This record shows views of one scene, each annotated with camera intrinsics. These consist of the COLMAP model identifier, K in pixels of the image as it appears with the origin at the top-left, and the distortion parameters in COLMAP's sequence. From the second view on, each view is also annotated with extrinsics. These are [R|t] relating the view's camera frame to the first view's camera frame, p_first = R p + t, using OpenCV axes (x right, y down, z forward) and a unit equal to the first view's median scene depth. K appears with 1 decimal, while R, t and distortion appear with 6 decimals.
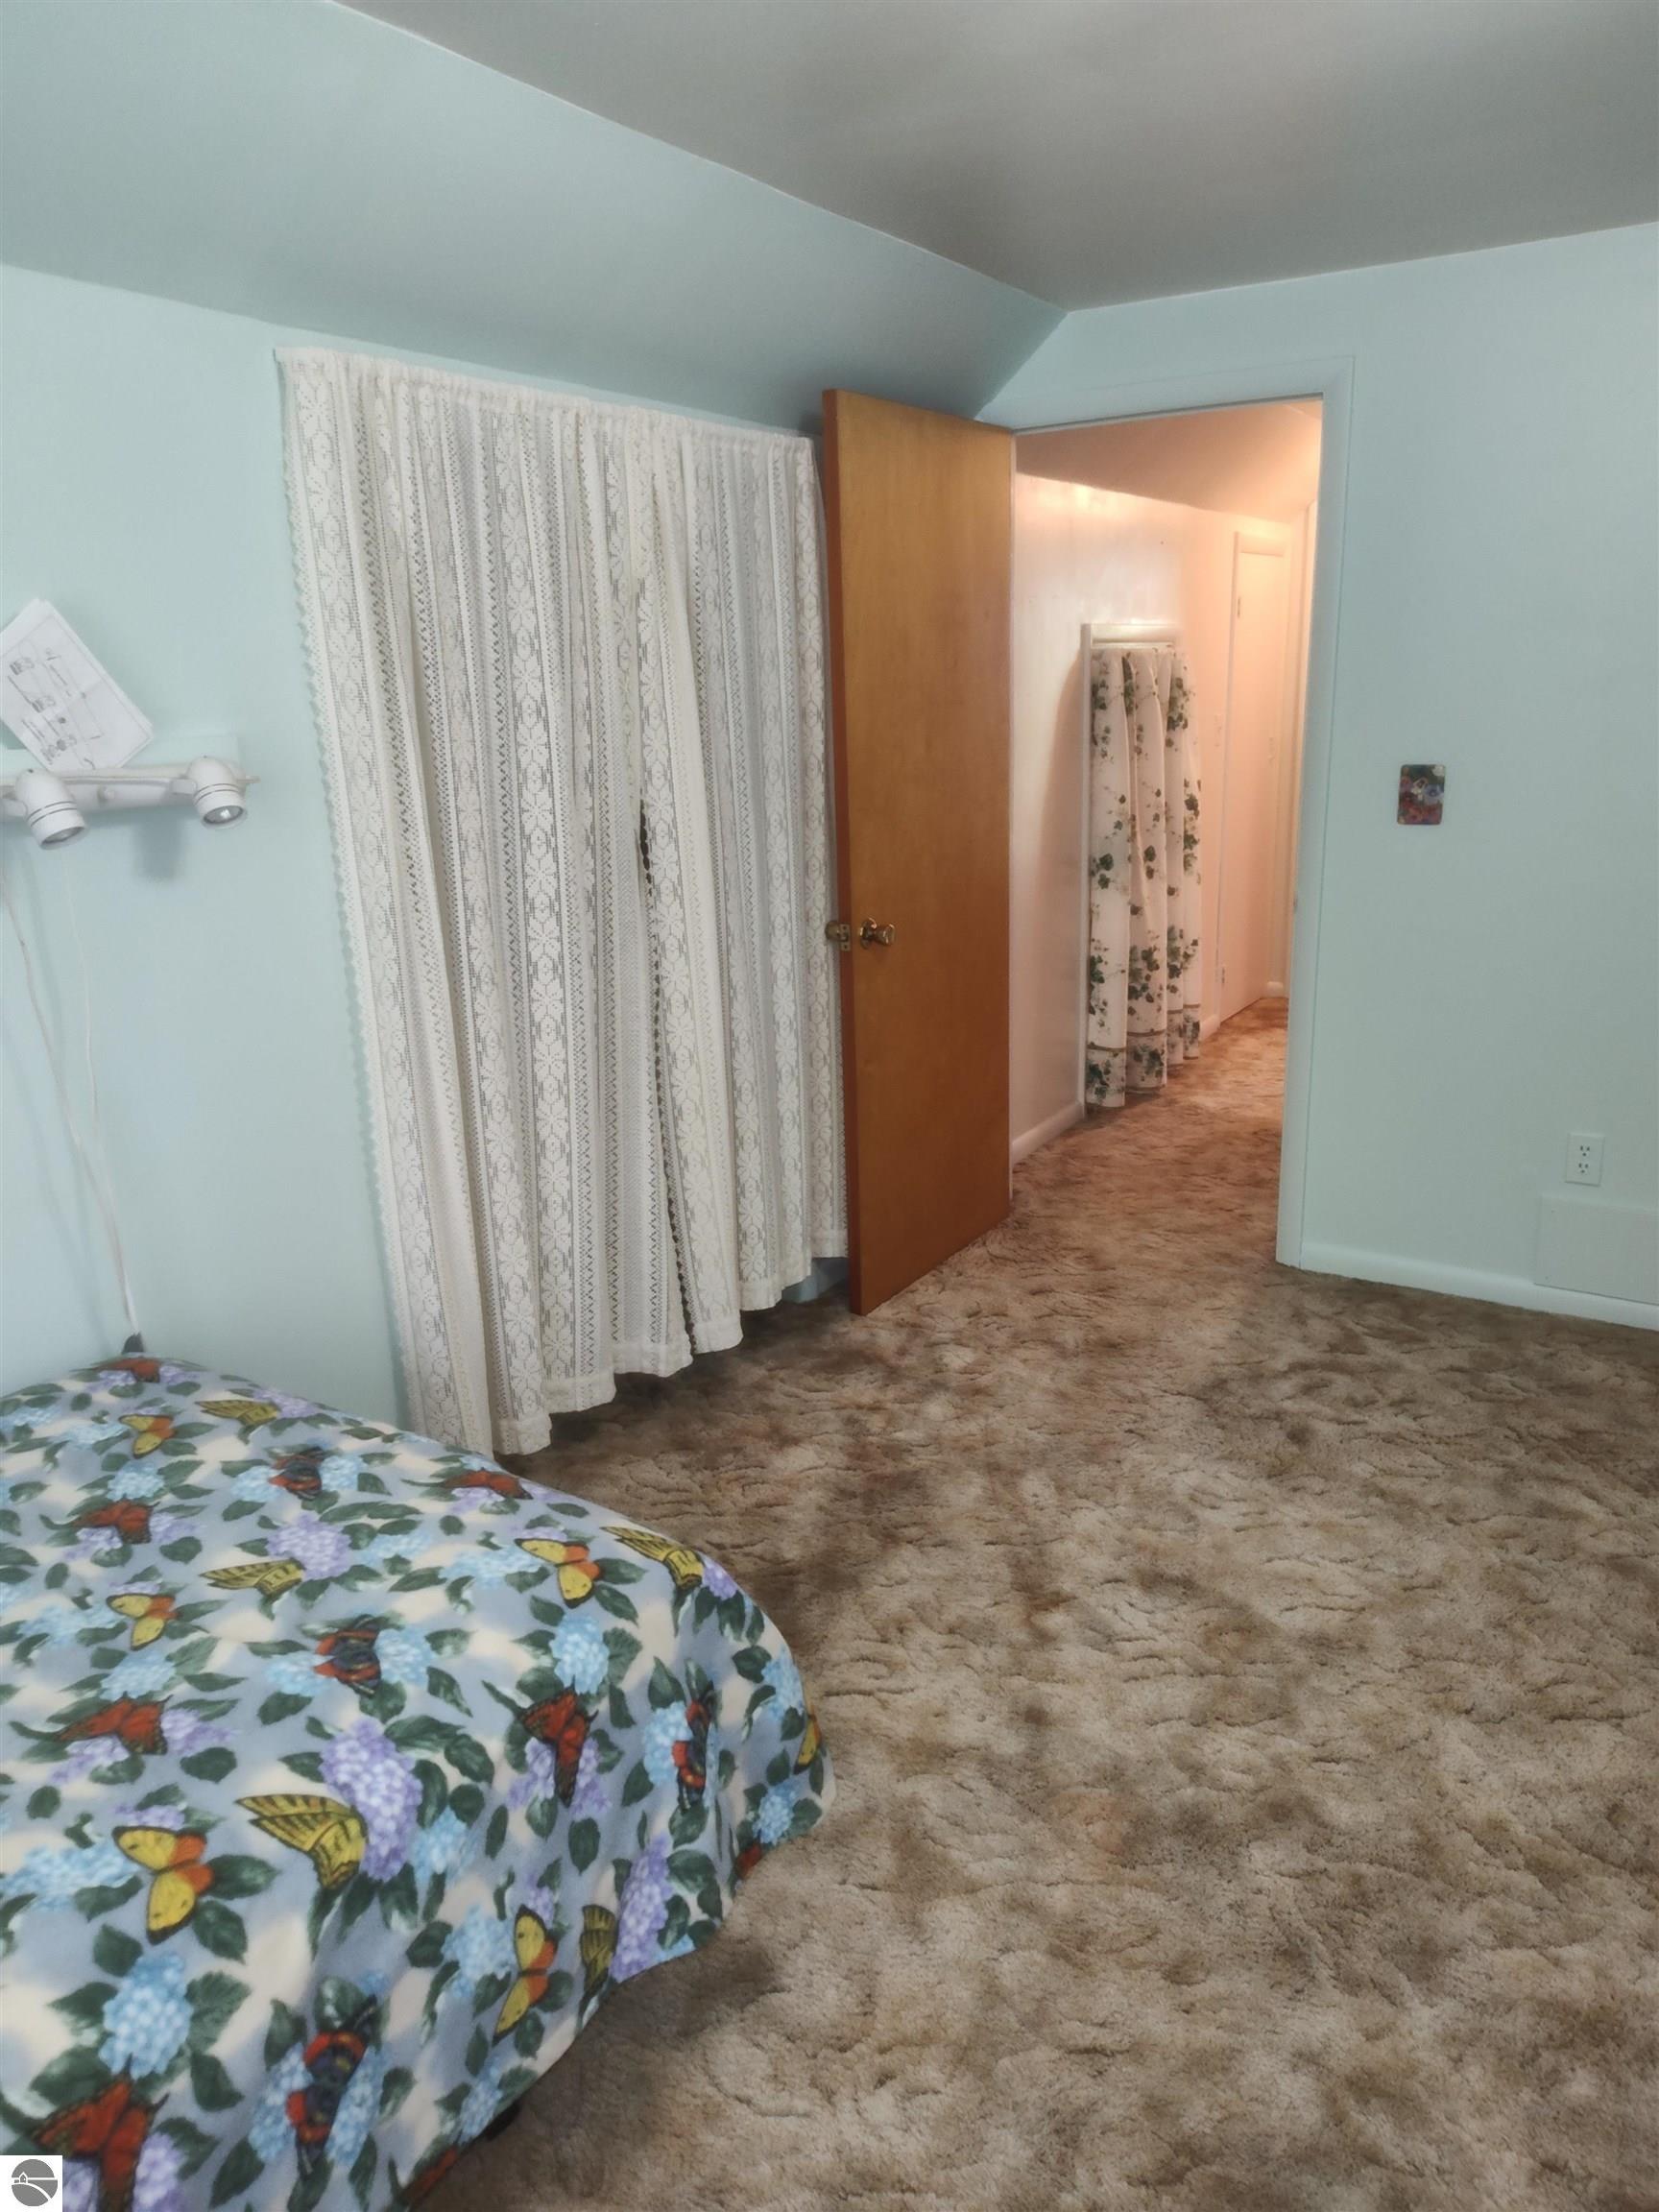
lens RADIAL K [[1508.9, 0, 832.6], [0, 1508.9, 1107.8], [0, 0, 1]] dist [0.024296, -0.026992]
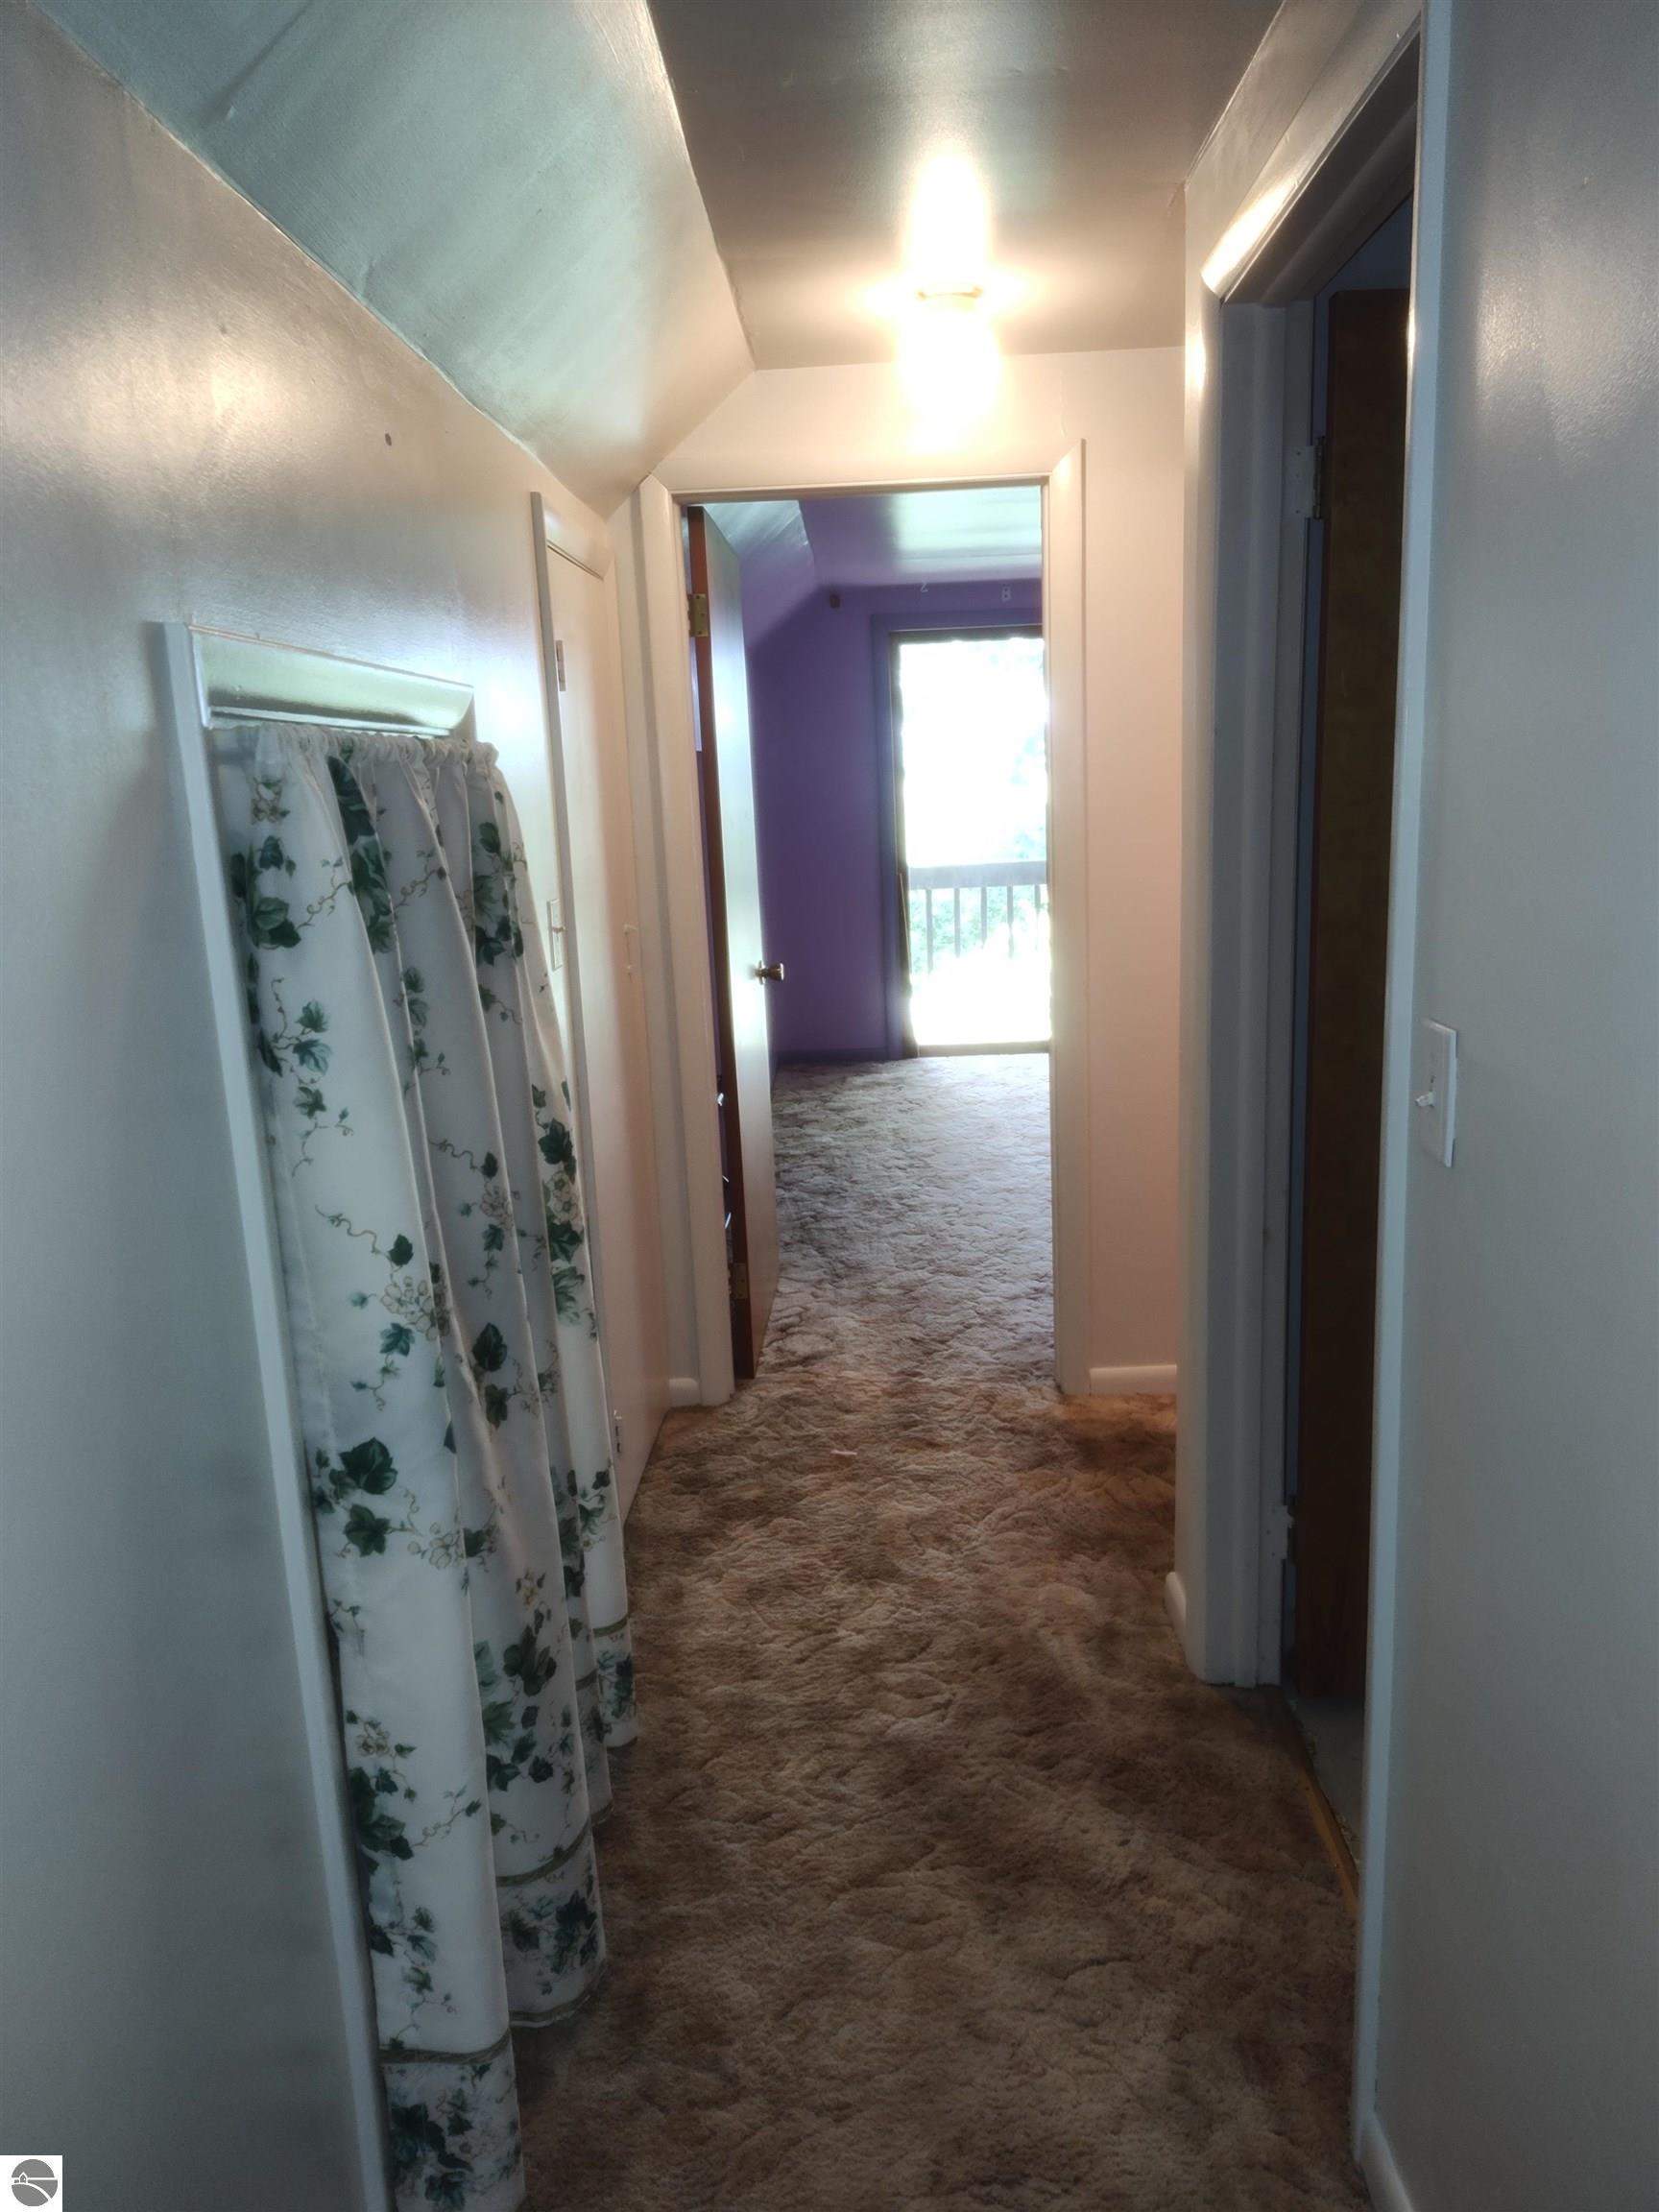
lens RADIAL K [[1508.9, 0, 835.0], [0, 1508.9, 1101.1], [0, 0, 1]] dist [0.024296, -0.026992]
pose [[0.862529, -0.107614, 0.494433, 0.122079], [0.148776, 0.987868, -0.044526, -0.201694], [-0.483643, 0.111965, 0.868075, 0.694682]]
